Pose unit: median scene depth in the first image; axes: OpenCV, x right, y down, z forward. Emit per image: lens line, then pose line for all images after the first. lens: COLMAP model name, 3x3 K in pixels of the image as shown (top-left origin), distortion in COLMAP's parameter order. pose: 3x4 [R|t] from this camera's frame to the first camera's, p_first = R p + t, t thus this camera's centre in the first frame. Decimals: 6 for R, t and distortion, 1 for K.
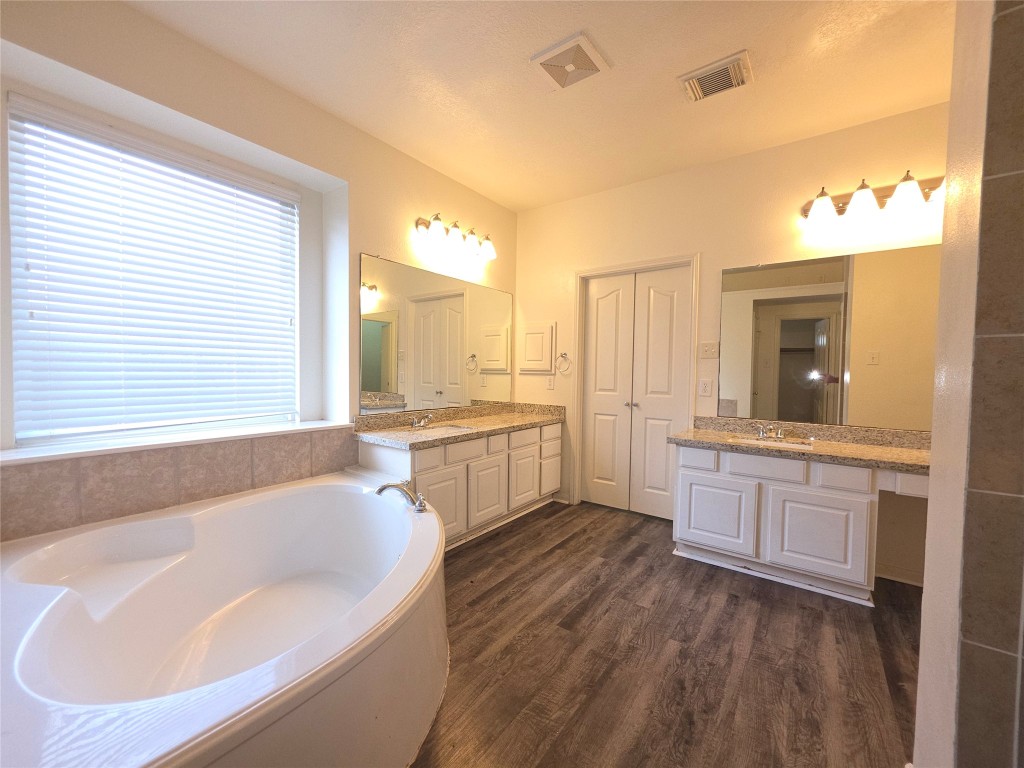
lens RADIAL K [[410.3, 0, 508.8], [0, 410.3, 385.3], [0, 0, 1]] dist [0.001131, 0.000356]
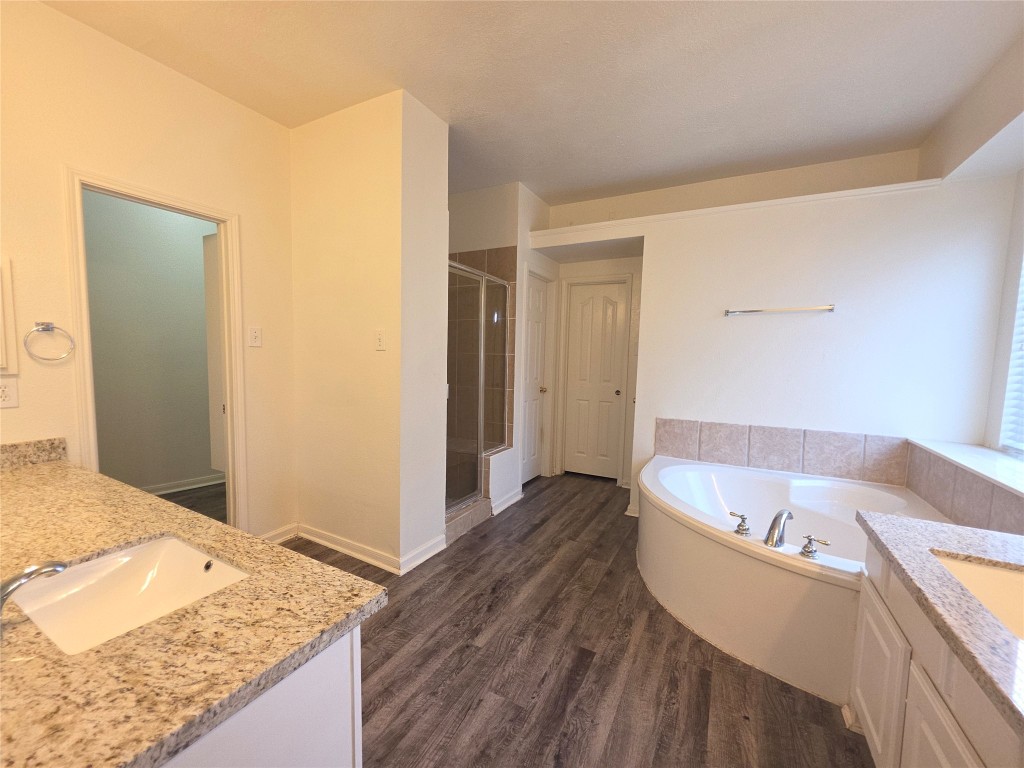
lens RADIAL K [[410.3, 0, 508.0], [0, 410.3, 384.9], [0, 0, 1]] dist [0.001131, 0.000356]
pose [[-0.989999, -0.028303, -0.138203, 0.404650], [-0.044036, 0.992716, 0.112143, -0.102603], [0.134022, 0.117108, -0.984034, 1.596814]]
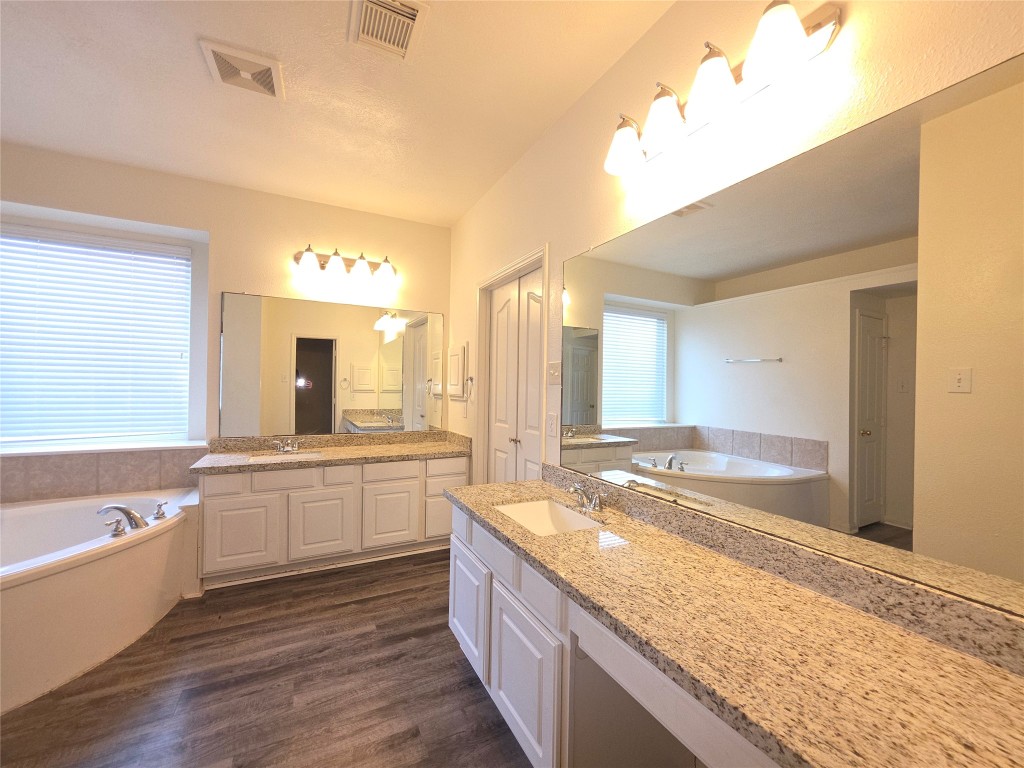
lens RADIAL K [[410.3, 0, 511.1], [0, 410.3, 385.0], [0, 0, 1]] dist [0.001131, 0.000356]
pose [[0.896739, -0.001395, -0.442558, 1.005488], [-0.018332, 0.999020, -0.040295, -0.046444], [0.442180, 0.044247, 0.895834, 0.428499]]
